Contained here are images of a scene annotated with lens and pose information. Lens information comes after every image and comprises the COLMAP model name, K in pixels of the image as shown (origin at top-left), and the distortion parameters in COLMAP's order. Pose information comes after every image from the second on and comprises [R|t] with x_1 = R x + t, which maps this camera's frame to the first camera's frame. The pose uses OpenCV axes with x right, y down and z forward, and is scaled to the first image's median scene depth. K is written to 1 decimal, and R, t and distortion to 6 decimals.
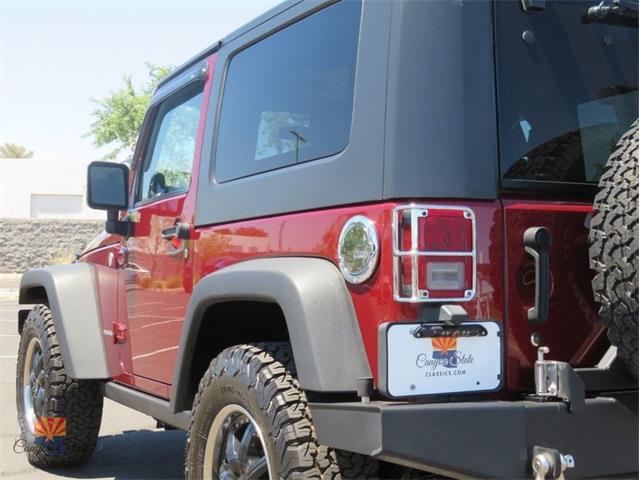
lens RADIAL K [[1062.3, 0, 320.0], [0, 1062.3, 240.0], [0, 0, 1]] dist [0.024205, 0.075965]
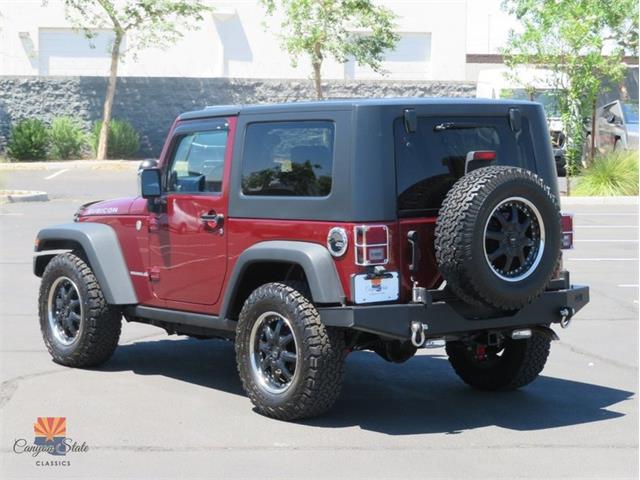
lens RADIAL K [[1409.4, 0, 320.0], [0, 1409.4, 240.0], [0, 0, 1]] dist [0.022085, -0.123811]
pose [[0.991715, -0.021370, 0.126667, -0.404349], [0.010751, 0.996413, 0.083934, -0.261700], [-0.128006, -0.081877, 0.988388, -2.101817]]
